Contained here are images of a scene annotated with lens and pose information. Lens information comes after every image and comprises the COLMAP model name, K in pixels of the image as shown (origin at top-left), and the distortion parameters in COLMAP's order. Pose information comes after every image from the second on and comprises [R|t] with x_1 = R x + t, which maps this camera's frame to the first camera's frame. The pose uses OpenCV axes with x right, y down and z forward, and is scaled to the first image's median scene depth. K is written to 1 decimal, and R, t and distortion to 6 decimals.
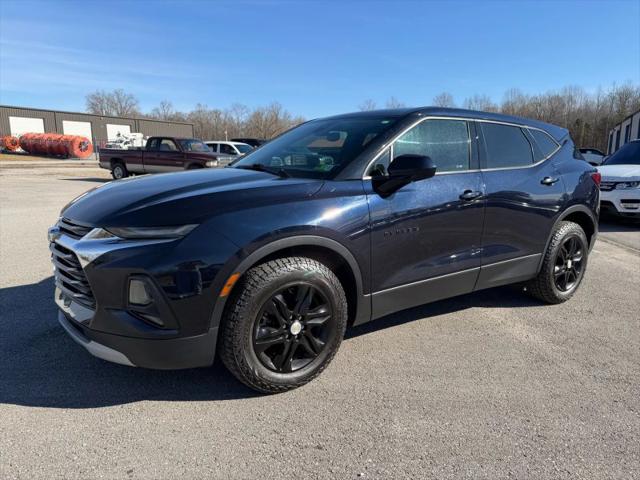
lens RADIAL K [[449.1, 0, 326.3], [0, 449.1, 239.1], [0, 0, 1]] dist [0.034710, -0.045277]
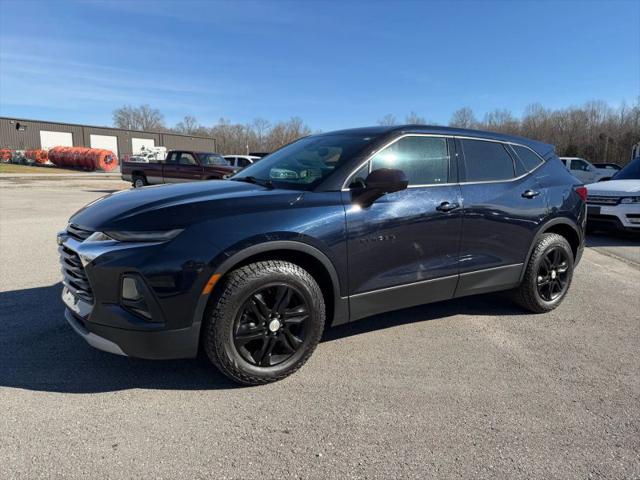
lens RADIAL K [[449.1, 0, 326.6], [0, 449.1, 236.2], [0, 0, 1]] dist [0.034710, -0.045277]
pose [[0.999066, 0.010486, -0.041930, 0.081660], [-0.011988, 0.999289, -0.035733, 0.014382], [0.041526, 0.036202, 0.998481, -0.075755]]
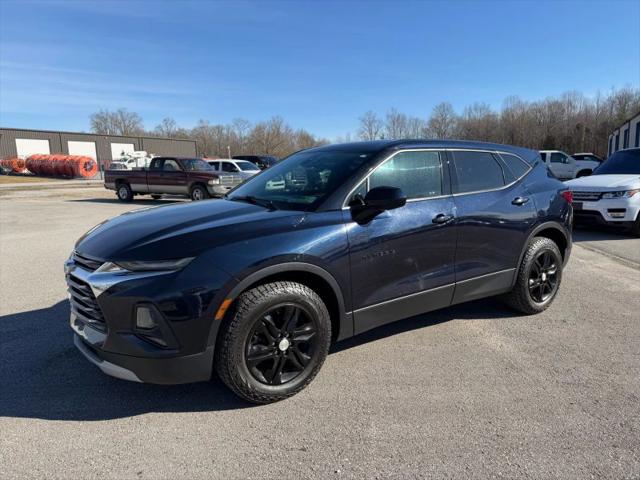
lens RADIAL K [[449.1, 0, 326.5], [0, 449.1, 238.3], [0, 0, 1]] dist [0.034710, -0.045277]
pose [[0.999588, -0.027129, -0.009366, 0.045188], [0.026875, 0.999293, -0.026305, -0.028834], [0.010073, 0.026043, 0.999610, -0.106792]]
